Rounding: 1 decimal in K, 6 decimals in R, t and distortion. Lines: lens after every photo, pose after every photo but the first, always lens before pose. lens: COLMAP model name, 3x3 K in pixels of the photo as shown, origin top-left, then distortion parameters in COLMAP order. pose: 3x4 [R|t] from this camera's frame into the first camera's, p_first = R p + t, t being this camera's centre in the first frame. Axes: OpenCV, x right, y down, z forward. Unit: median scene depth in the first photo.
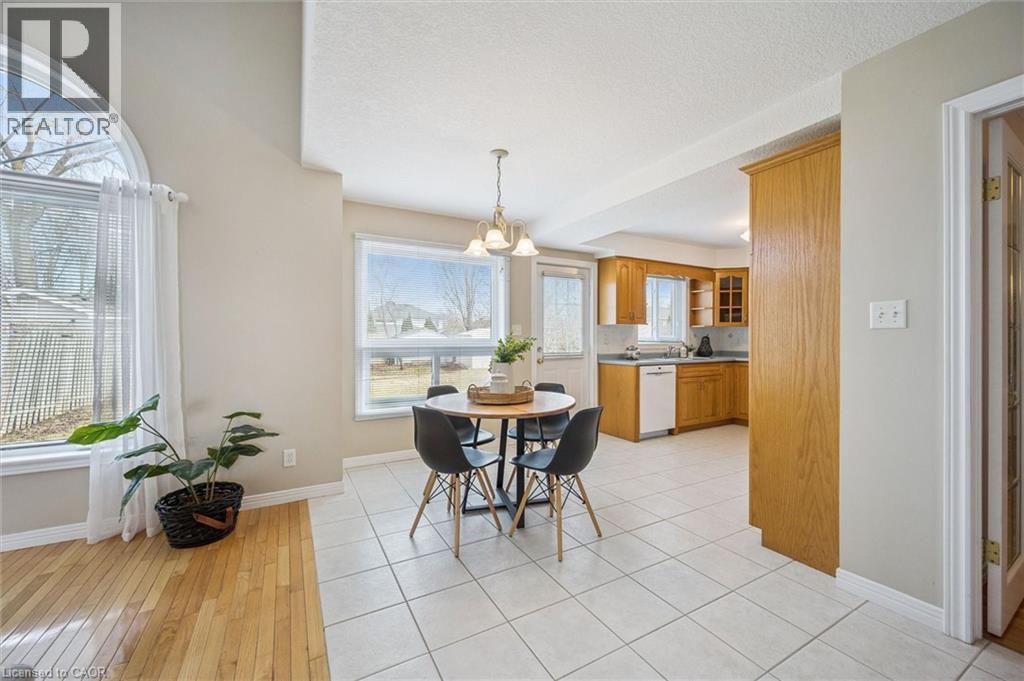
lens RADIAL K [[402.8, 0, 505.8], [0, 402.8, 338.5], [0, 0, 1]] dist [-0.000817, -0.000094]
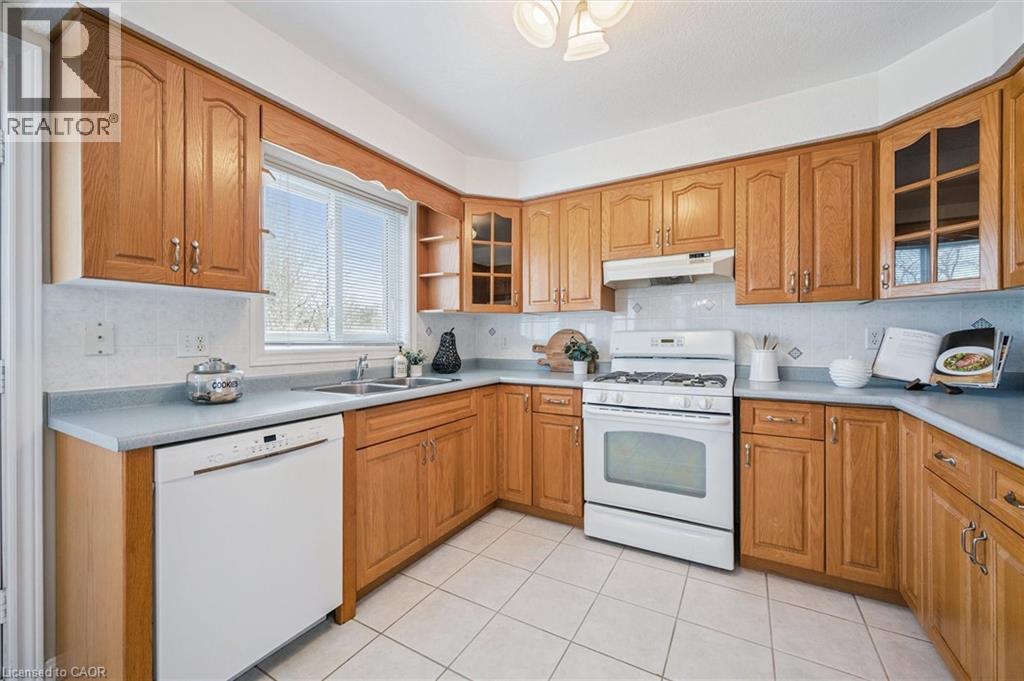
lens RADIAL K [[402.8, 0, 510.2], [0, 402.8, 339.1], [0, 0, 1]] dist [-0.000817, -0.000094]
pose [[0.856076, -0.001968, 0.516846, 0.315743], [0.000607, 0.999996, 0.002802, 0.001856], [-0.516849, -0.002085, 0.856074, 0.553623]]
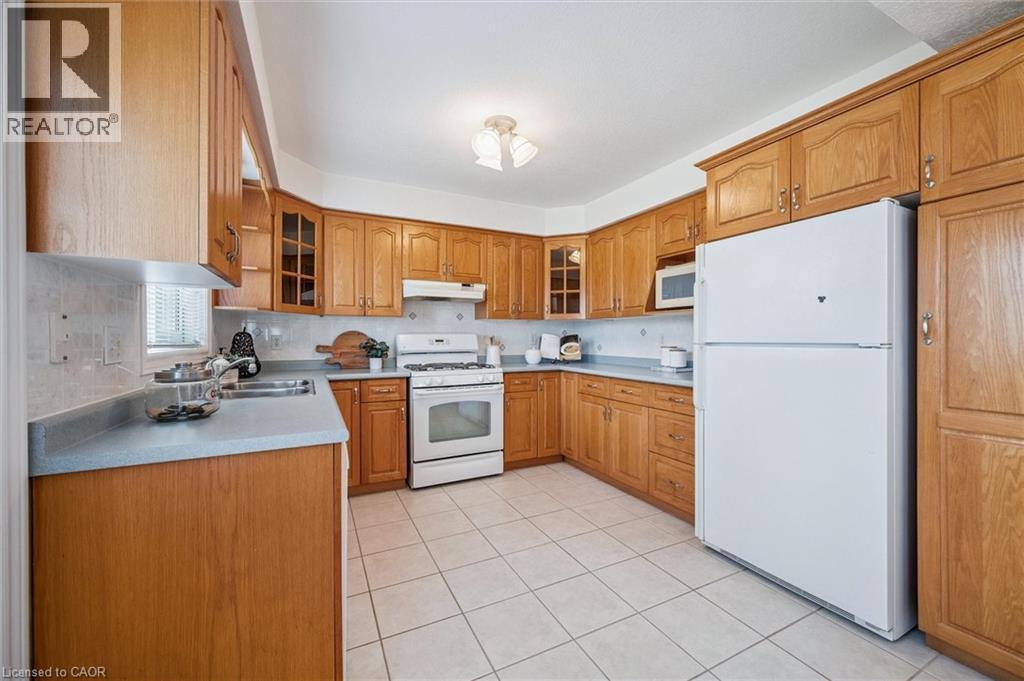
lens RADIAL K [[402.8, 0, 513.4], [0, 402.8, 339.9], [0, 0, 1]] dist [-0.000817, -0.000094]
pose [[0.036298, -0.000637, 0.999341, 0.059016], [0.000721, 1.000000, 0.000611, 0.003448], [-0.999341, 0.000699, 0.036299, 0.712673]]
